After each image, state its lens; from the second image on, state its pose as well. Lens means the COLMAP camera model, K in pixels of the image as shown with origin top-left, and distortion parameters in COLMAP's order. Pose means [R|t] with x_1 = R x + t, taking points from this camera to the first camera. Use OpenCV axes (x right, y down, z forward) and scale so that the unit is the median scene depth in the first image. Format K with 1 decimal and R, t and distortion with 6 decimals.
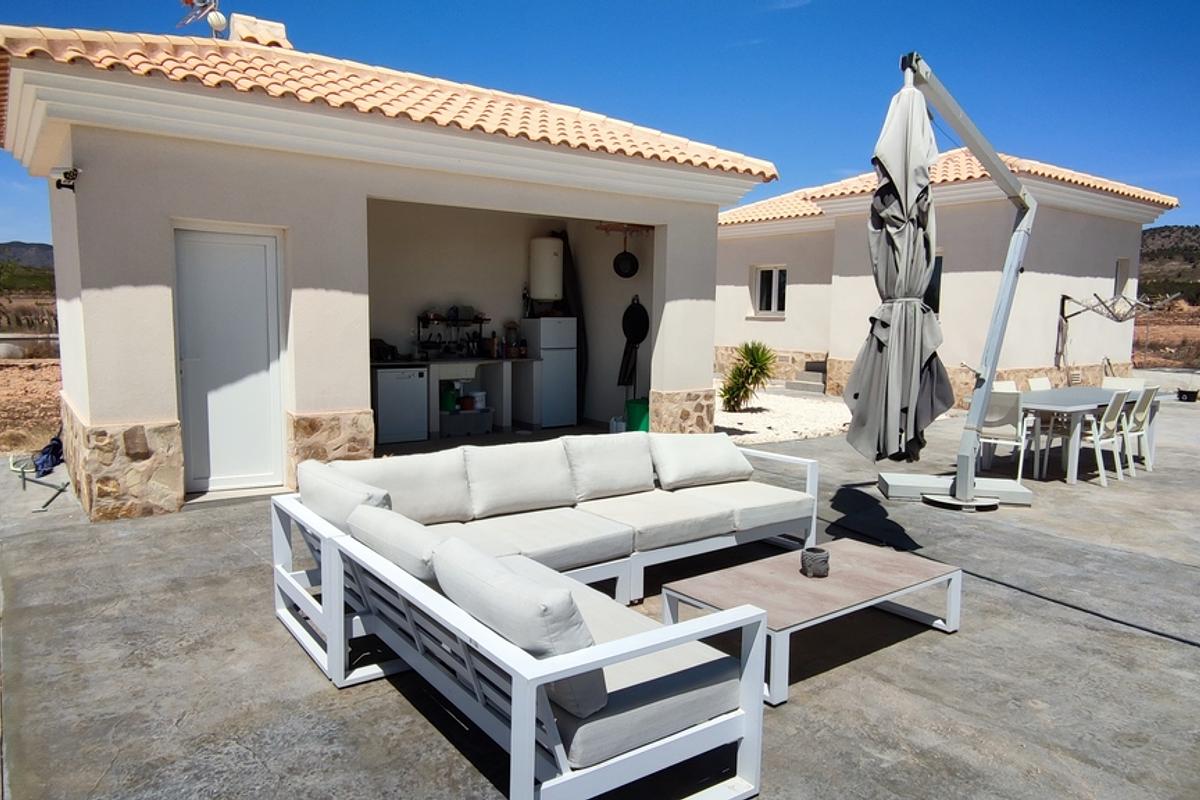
lens RADIAL K [[811.1, 0, 600.7], [0, 811.1, 399.1], [0, 0, 1]] dist [0.004005, -0.001207]
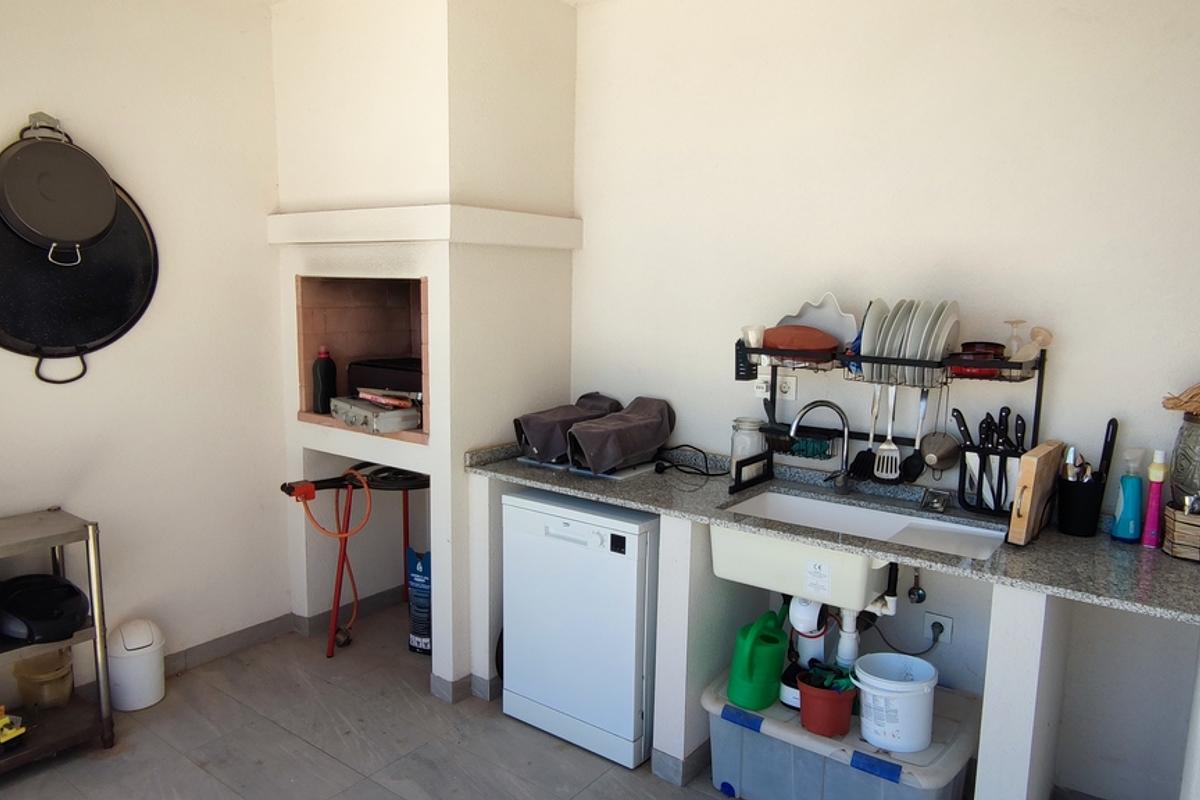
lens RADIAL K [[811.1, 0, 600.3], [0, 811.1, 400.8], [0, 0, 1]] dist [0.004005, -0.001207]
pose [[0.295705, 0.119770, -0.947742, 0.034784], [-0.116850, 0.989194, 0.088550, -0.096373], [0.948106, 0.084559, 0.306504, 0.844242]]
